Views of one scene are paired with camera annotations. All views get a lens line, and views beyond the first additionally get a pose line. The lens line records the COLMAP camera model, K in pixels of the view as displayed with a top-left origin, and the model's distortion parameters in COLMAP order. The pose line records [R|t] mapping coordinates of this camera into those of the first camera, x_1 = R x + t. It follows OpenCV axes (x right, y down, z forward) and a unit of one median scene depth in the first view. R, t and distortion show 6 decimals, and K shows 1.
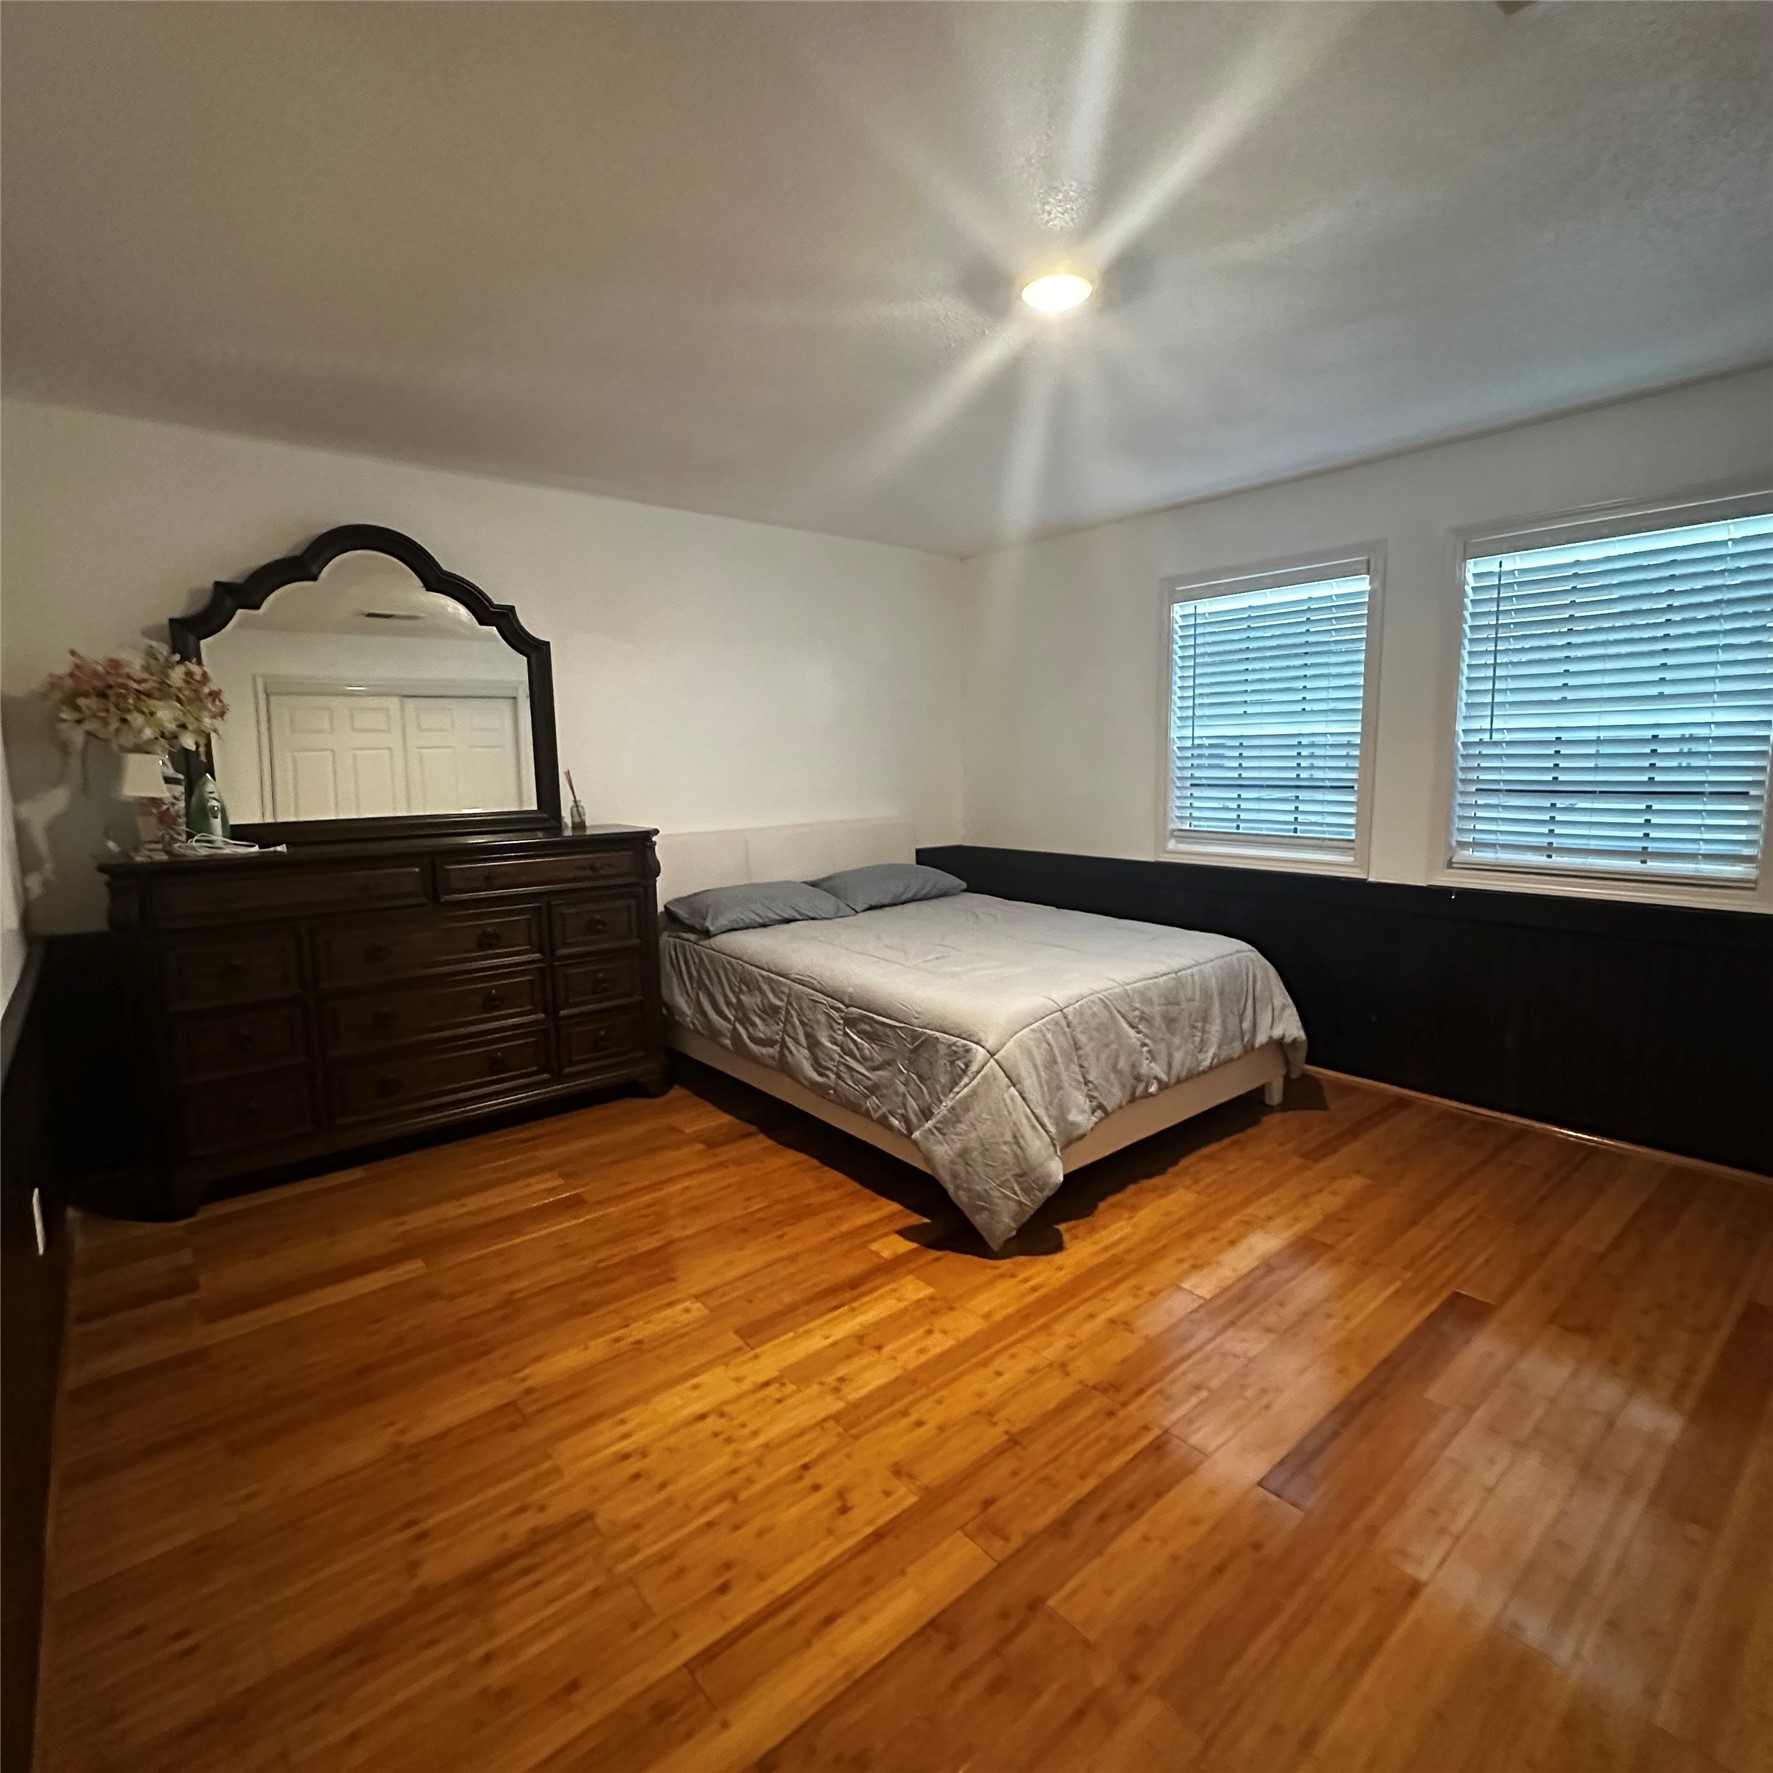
lens RADIAL K [[939.6, 0, 889.8], [0, 939.6, 884.5], [0, 0, 1]] dist [0.002107, -0.000060]
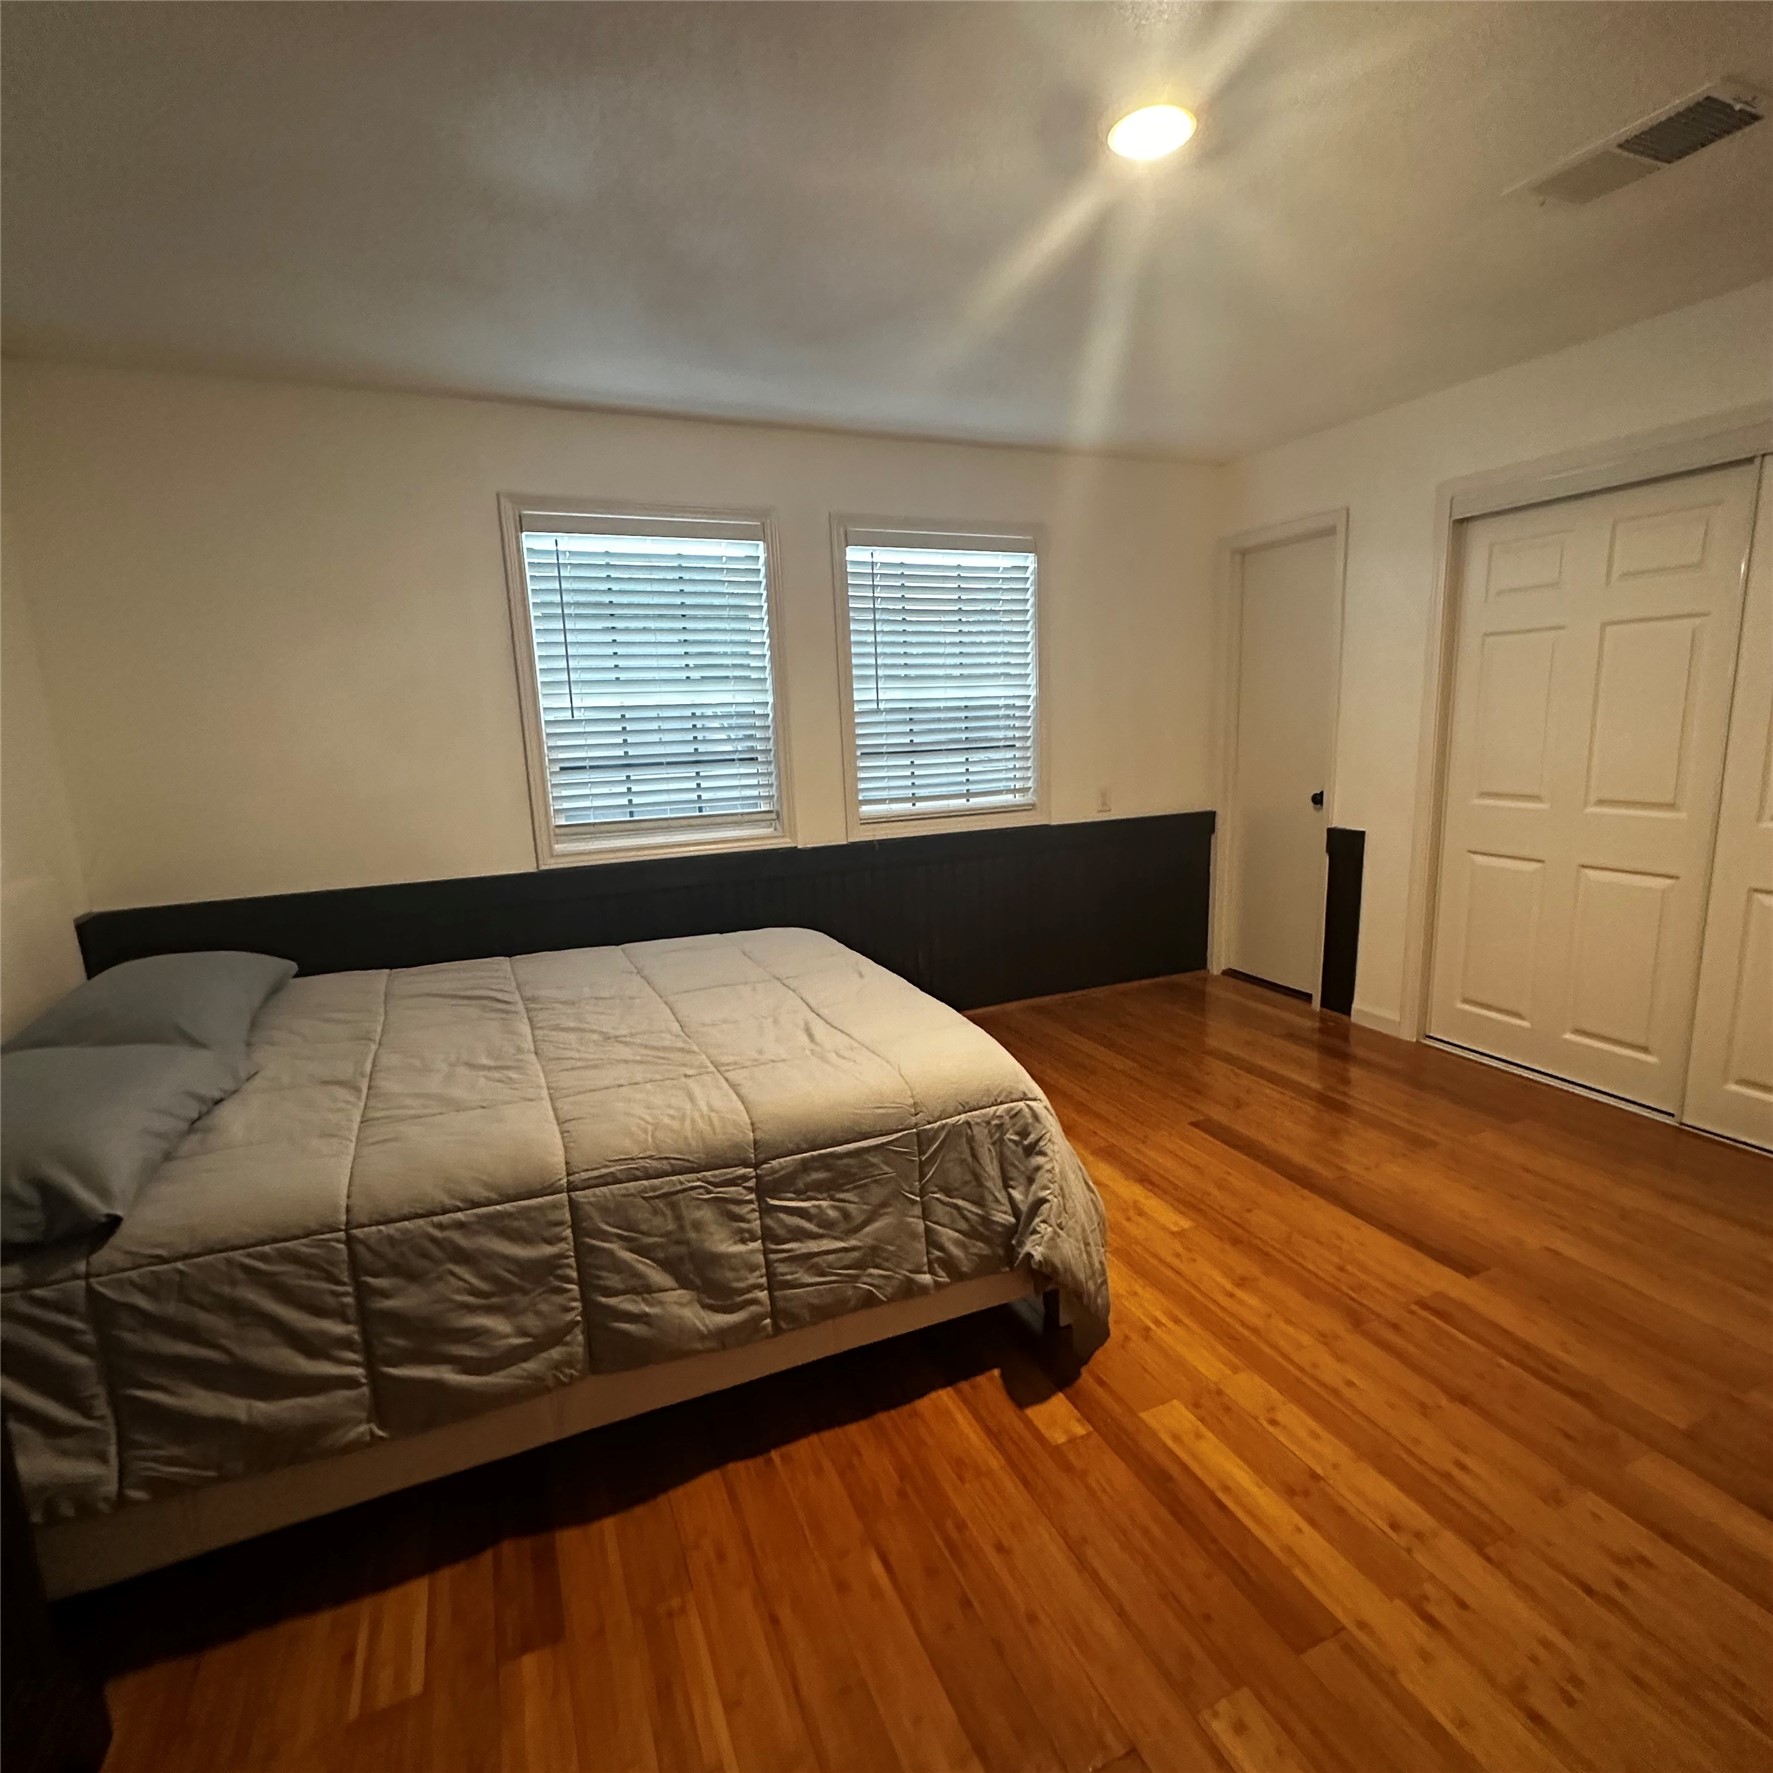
lens RADIAL K [[934.6, 0, 886.5], [0, 934.6, 886.5], [0, 0, 1]] dist [-0.003027, -0.001085]
pose [[0.281703, -0.169661, 0.944383, -0.545744], [0.158966, 0.978893, 0.128443, -0.098322], [-0.946242, 0.113942, 0.302727, 0.760325]]
